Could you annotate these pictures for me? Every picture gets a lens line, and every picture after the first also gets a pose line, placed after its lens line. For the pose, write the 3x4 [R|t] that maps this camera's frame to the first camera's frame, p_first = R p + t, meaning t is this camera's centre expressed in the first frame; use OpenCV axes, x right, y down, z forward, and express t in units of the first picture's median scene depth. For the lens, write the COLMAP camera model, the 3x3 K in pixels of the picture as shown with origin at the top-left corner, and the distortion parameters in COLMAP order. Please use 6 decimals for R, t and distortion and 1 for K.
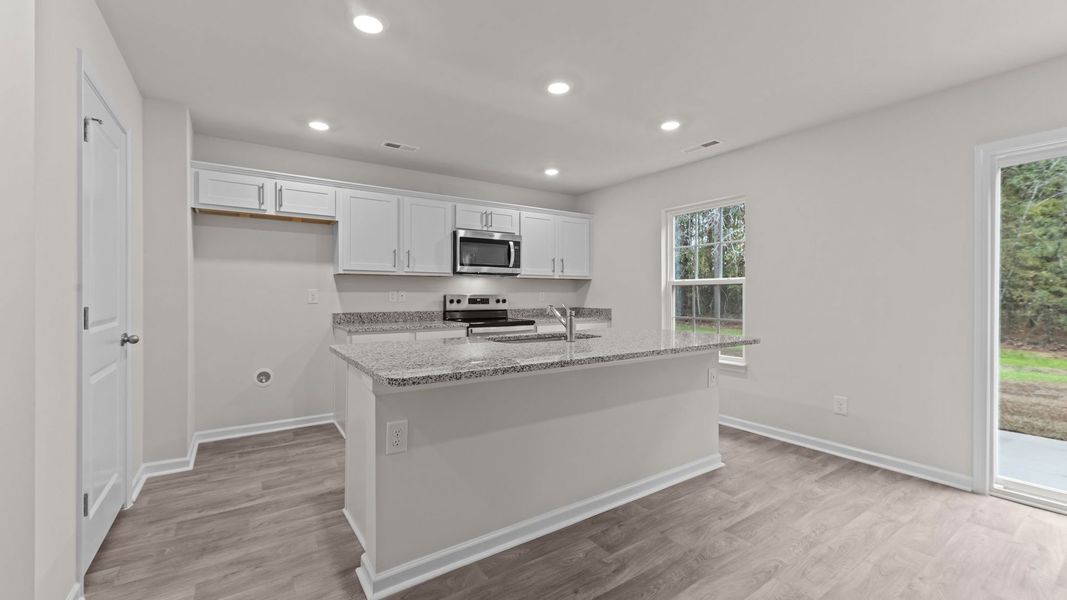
lens RADIAL K [[439.2, 0, 534.6], [0, 439.2, 301.8], [0, 0, 1]] dist [0.011852, -0.000127]
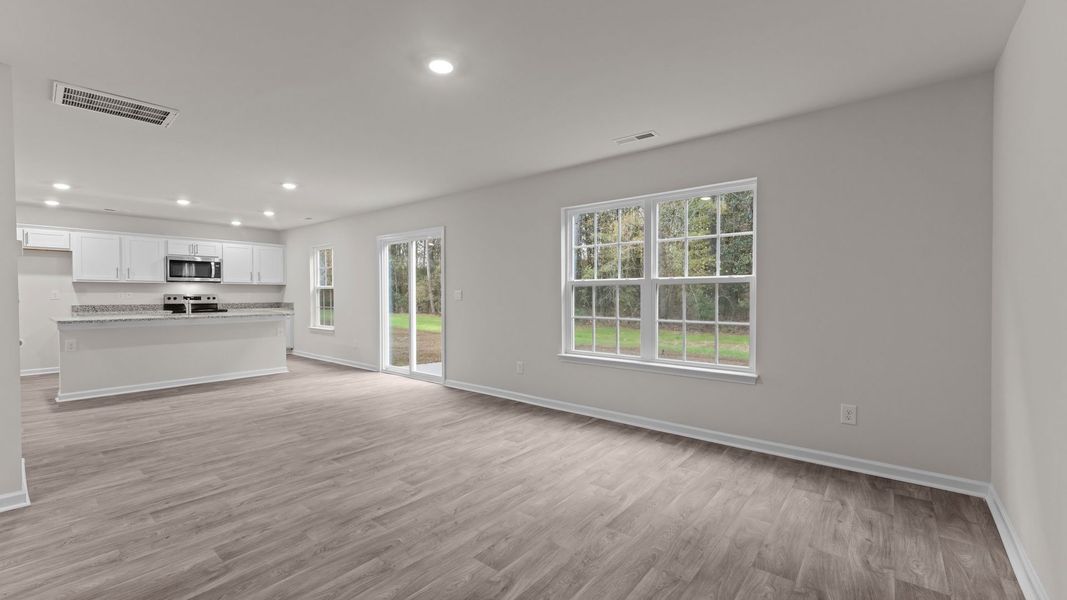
lens RADIAL K [[439.2, 0, 532.7], [0, 439.2, 303.9], [0, 0, 1]] dist [0.011852, -0.000127]
pose [[0.961421, -0.005856, 0.275019, 0.658696], [0.005217, 0.999982, 0.003058, 0.021937], [-0.275032, -0.001505, 0.961434, -0.953752]]
